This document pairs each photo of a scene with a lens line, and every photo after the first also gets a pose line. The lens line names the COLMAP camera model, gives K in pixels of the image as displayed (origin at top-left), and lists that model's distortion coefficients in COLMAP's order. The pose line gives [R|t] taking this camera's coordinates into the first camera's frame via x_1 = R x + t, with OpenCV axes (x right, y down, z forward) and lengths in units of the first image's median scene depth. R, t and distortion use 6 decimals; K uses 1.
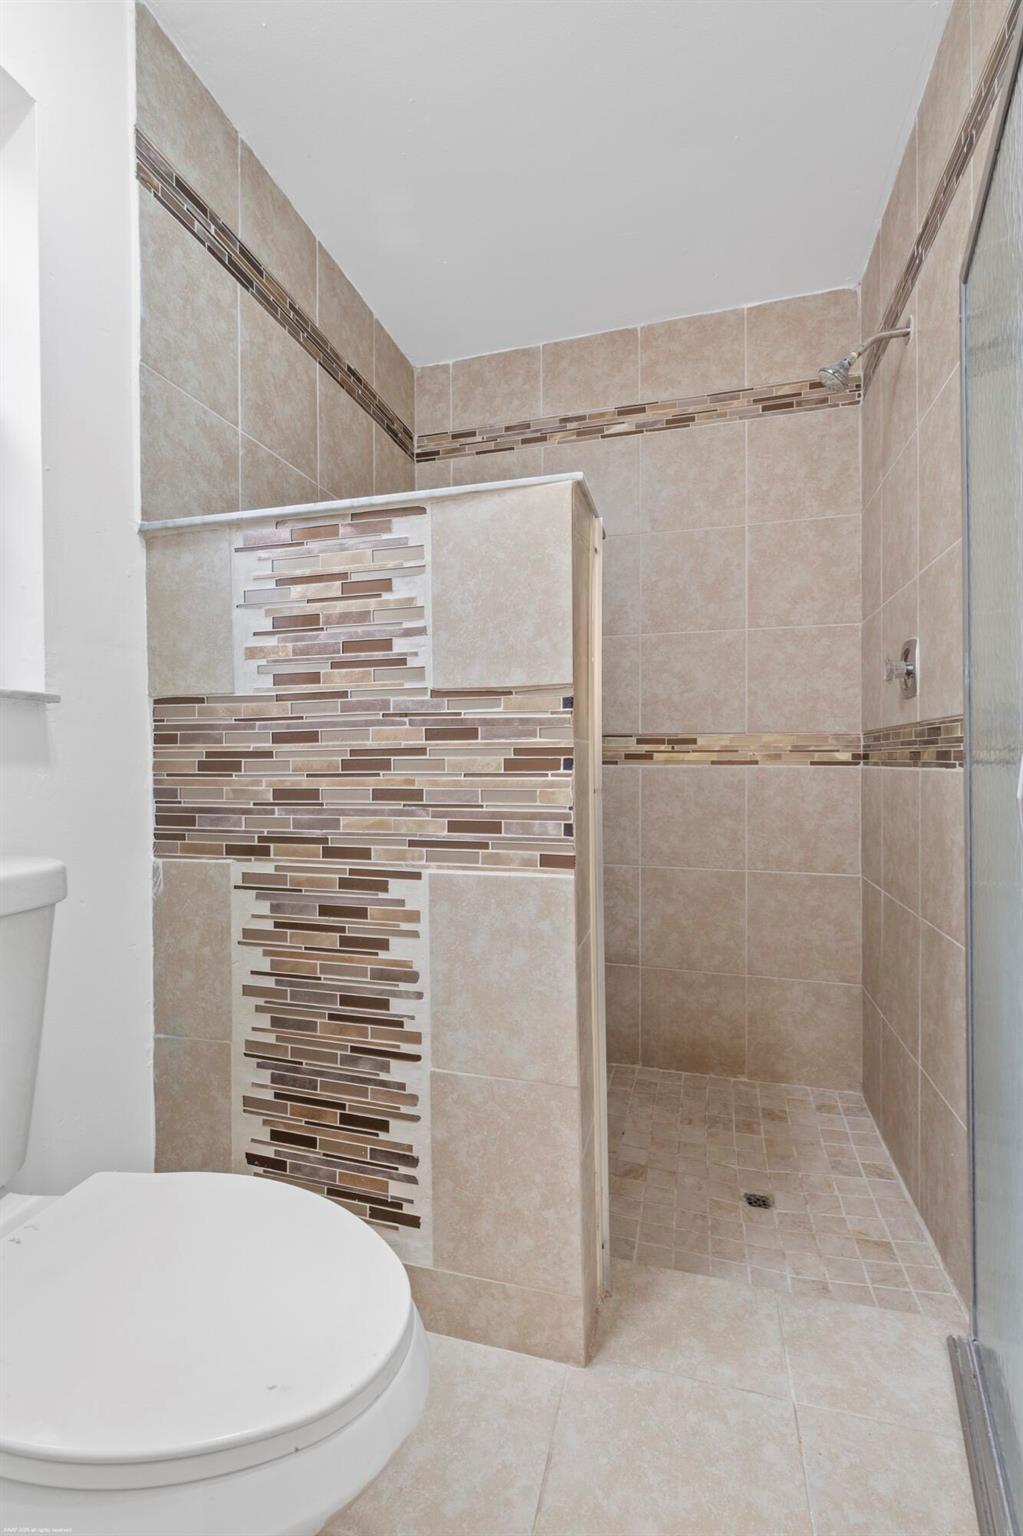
lens RADIAL K [[693.0, 0, 506.4], [0, 693.0, 764.7], [0, 0, 1]] dist [0.006147, 0.000498]
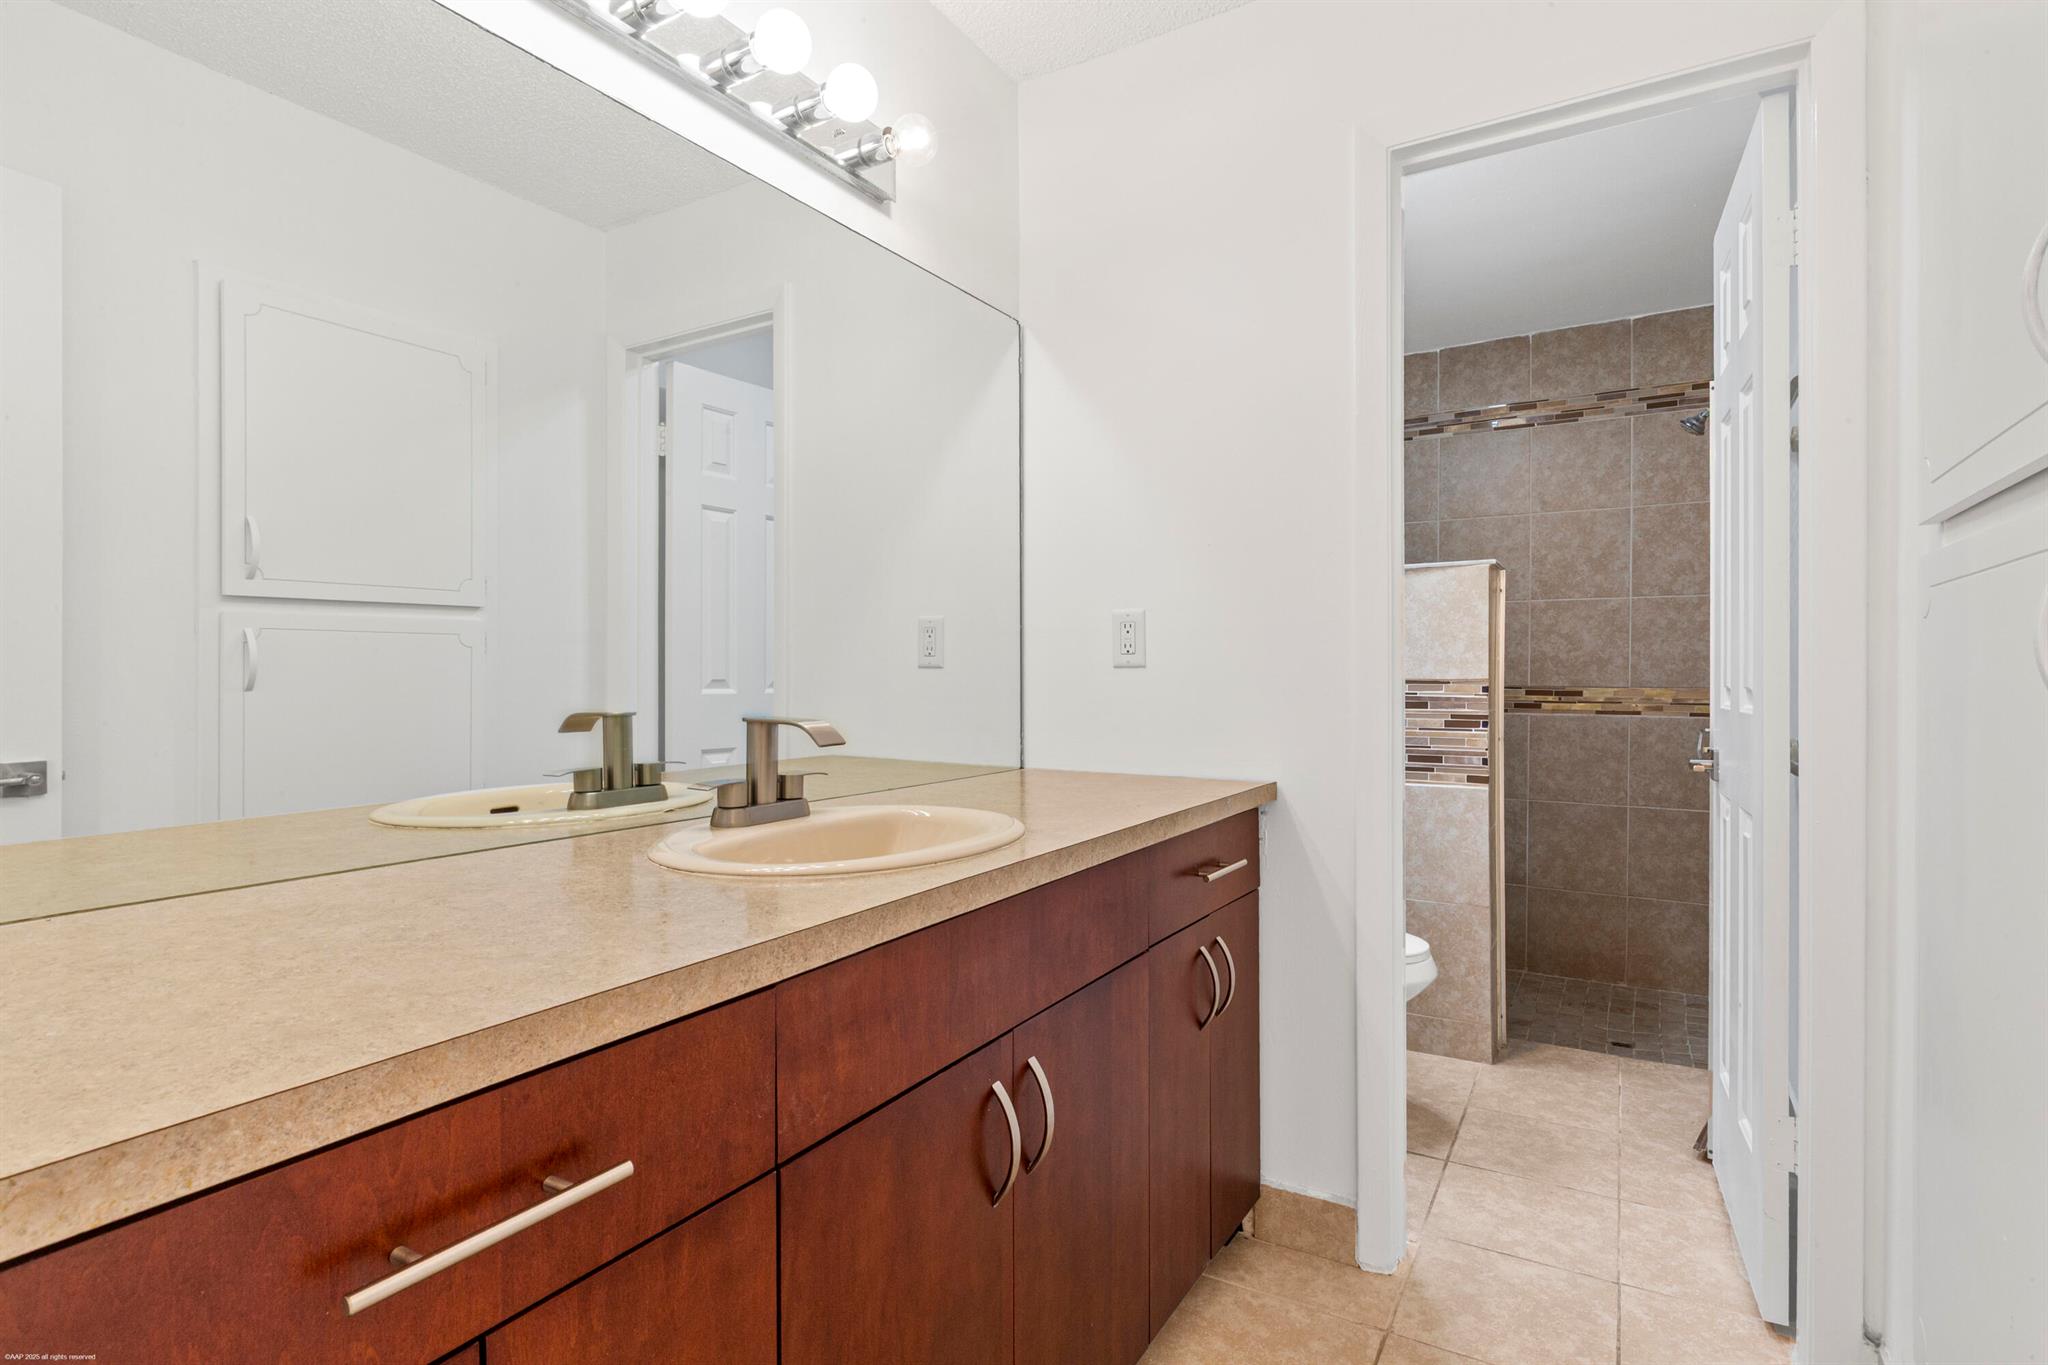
lens RADIAL K [[1026.3, 0, 1018.8], [0, 1026.3, 686.9], [0, 0, 1]] dist [-0.003414, -0.000570]
pose [[0.964115, 0.007149, -0.265387, -0.182348], [-0.004688, 0.999940, 0.009904, -0.058572], [0.265442, -0.008304, 0.964091, -0.918528]]
